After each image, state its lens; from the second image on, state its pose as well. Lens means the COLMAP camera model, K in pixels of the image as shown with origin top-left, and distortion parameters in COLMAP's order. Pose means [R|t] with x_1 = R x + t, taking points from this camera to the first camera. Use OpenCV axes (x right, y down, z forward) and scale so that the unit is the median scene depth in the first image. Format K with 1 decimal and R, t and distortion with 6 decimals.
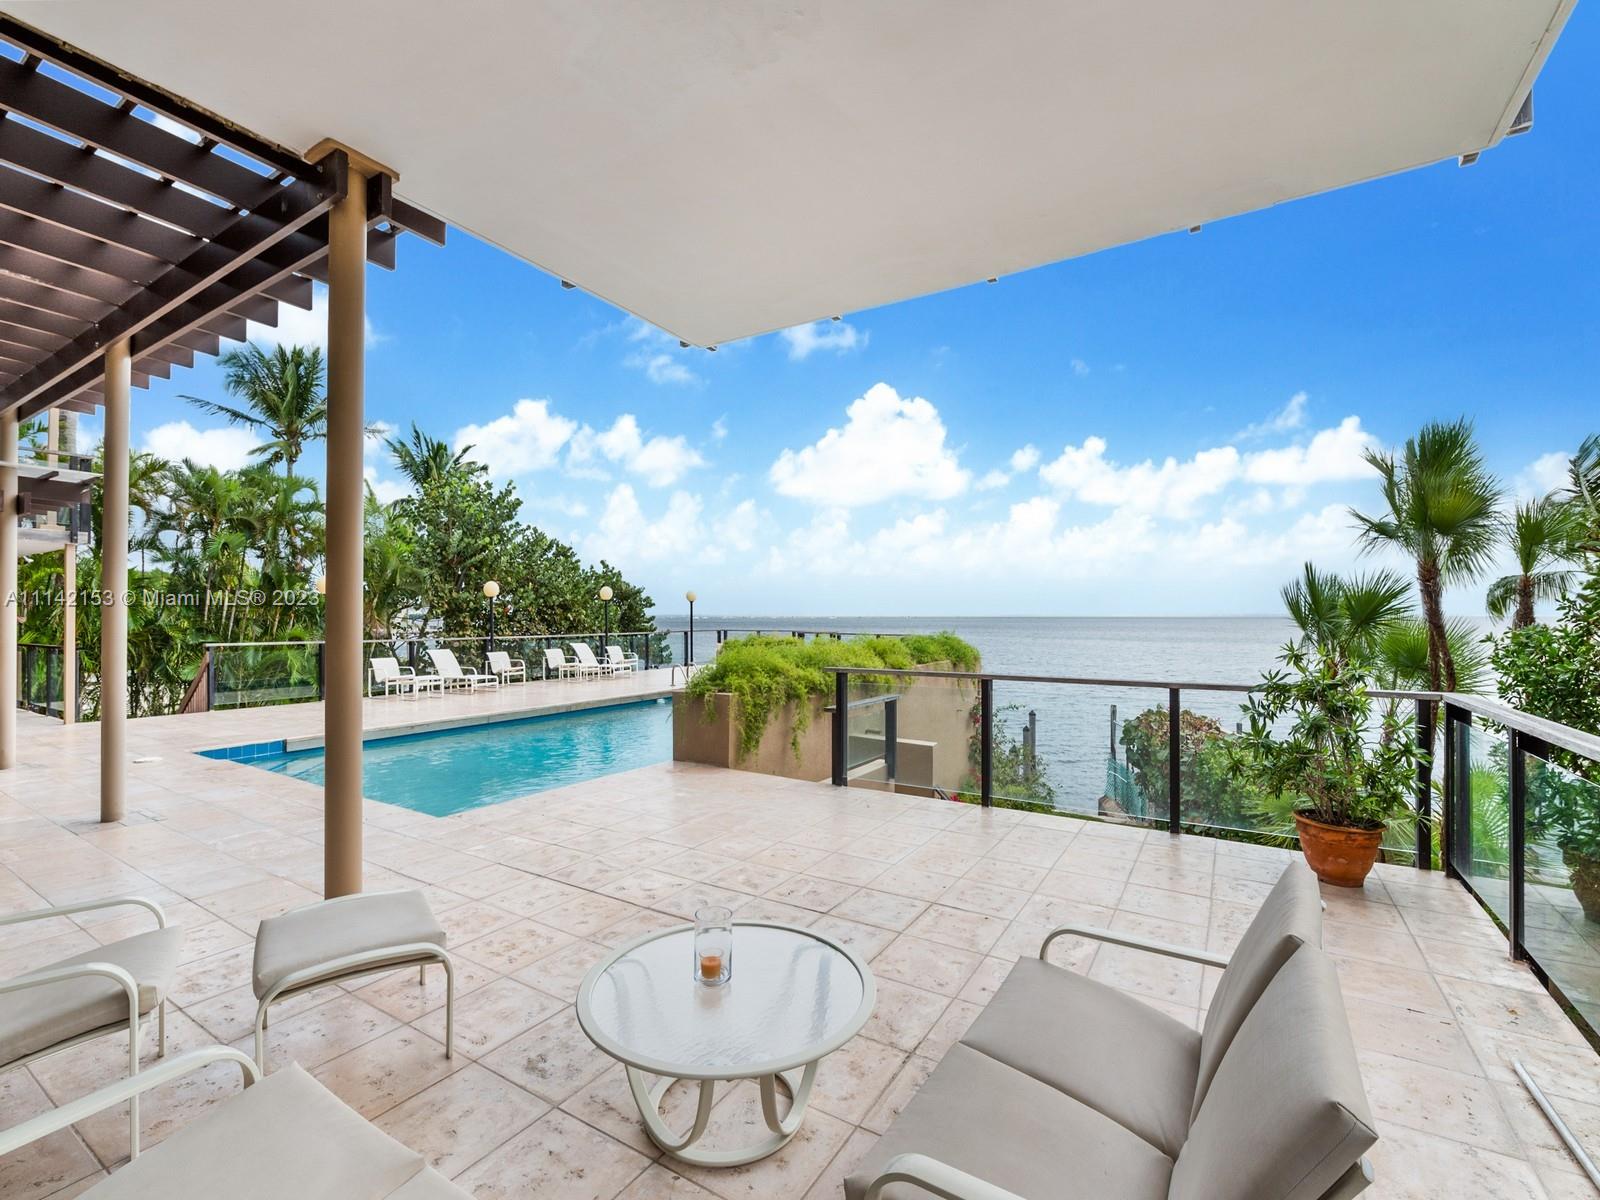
lens RADIAL K [[764.3, 0, 800.5], [0, 764.3, 601.6], [0, 0, 1]] dist [-0.000856, 0.000109]
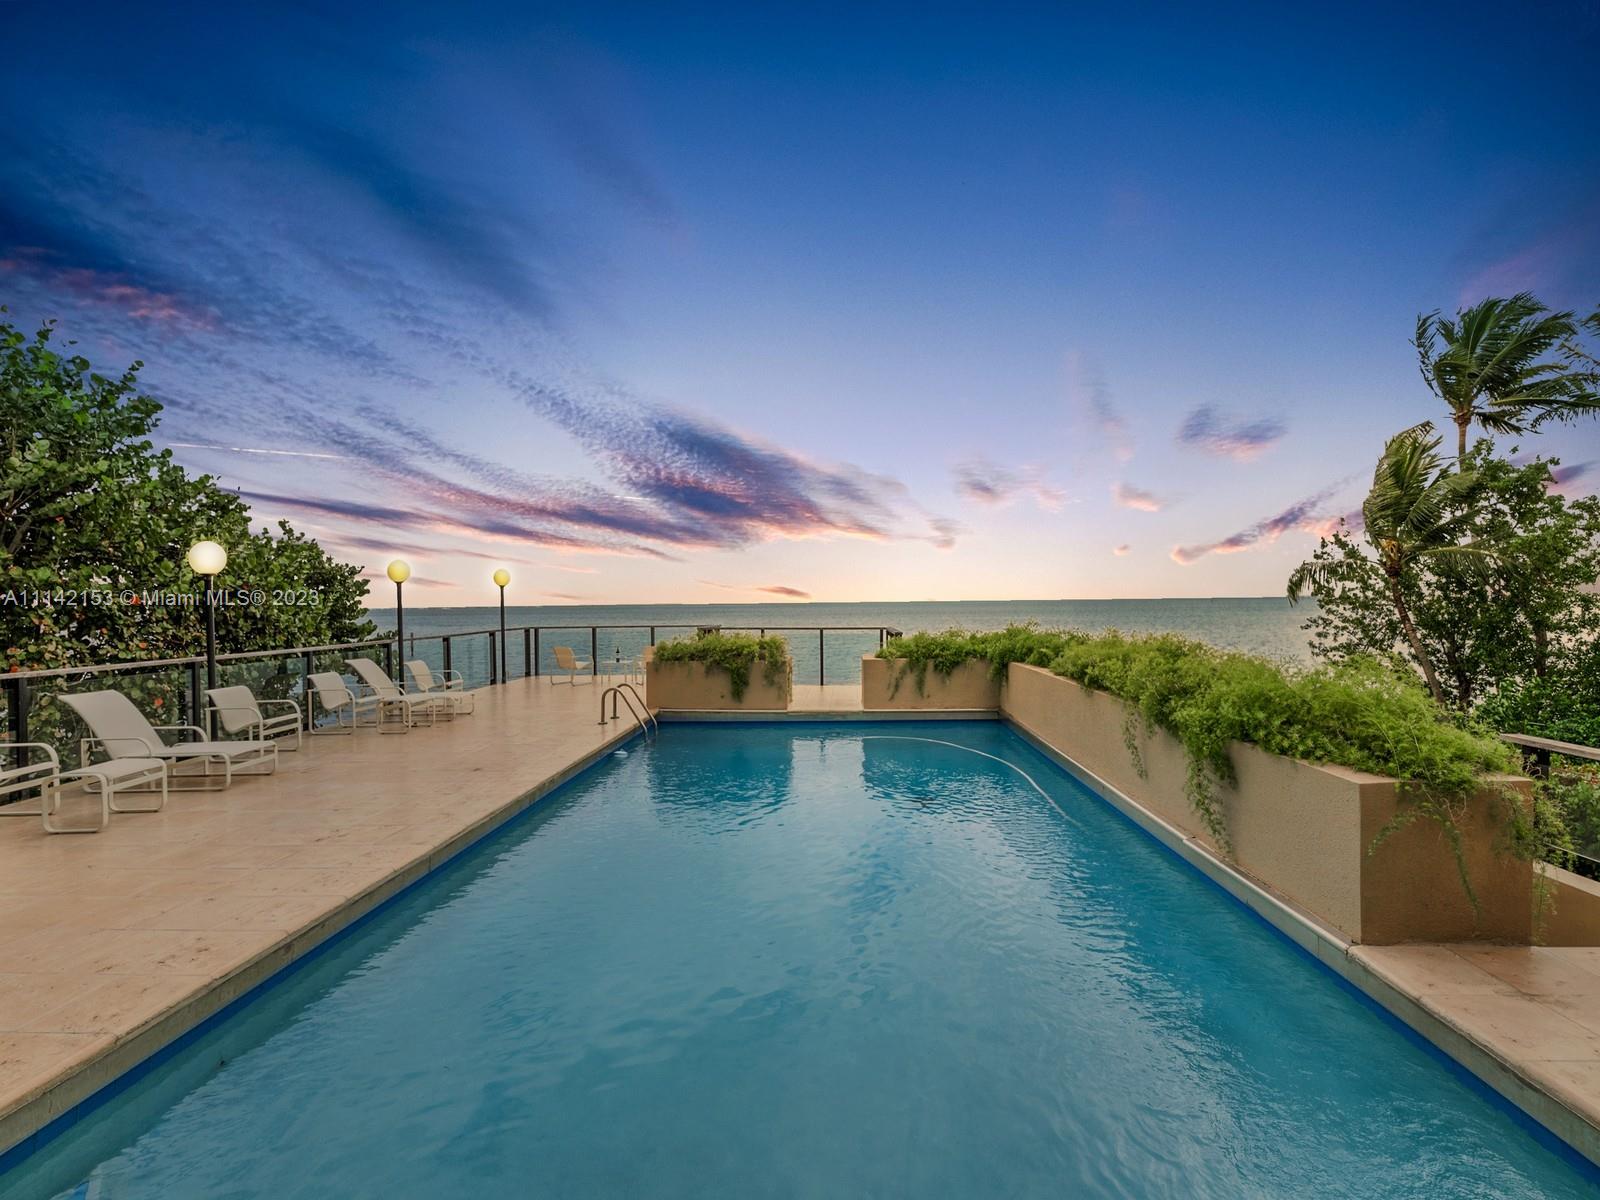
lens RADIAL K [[764.3, 0, 793.8], [0, 764.3, 598.7], [0, 0, 1]] dist [-0.000856, 0.000109]
pose [[0.870403, -0.013614, 0.492152, -0.246326], [0.006826, 0.999855, 0.015586, 0.003091], [-0.492293, -0.010206, 0.870370, 0.306783]]
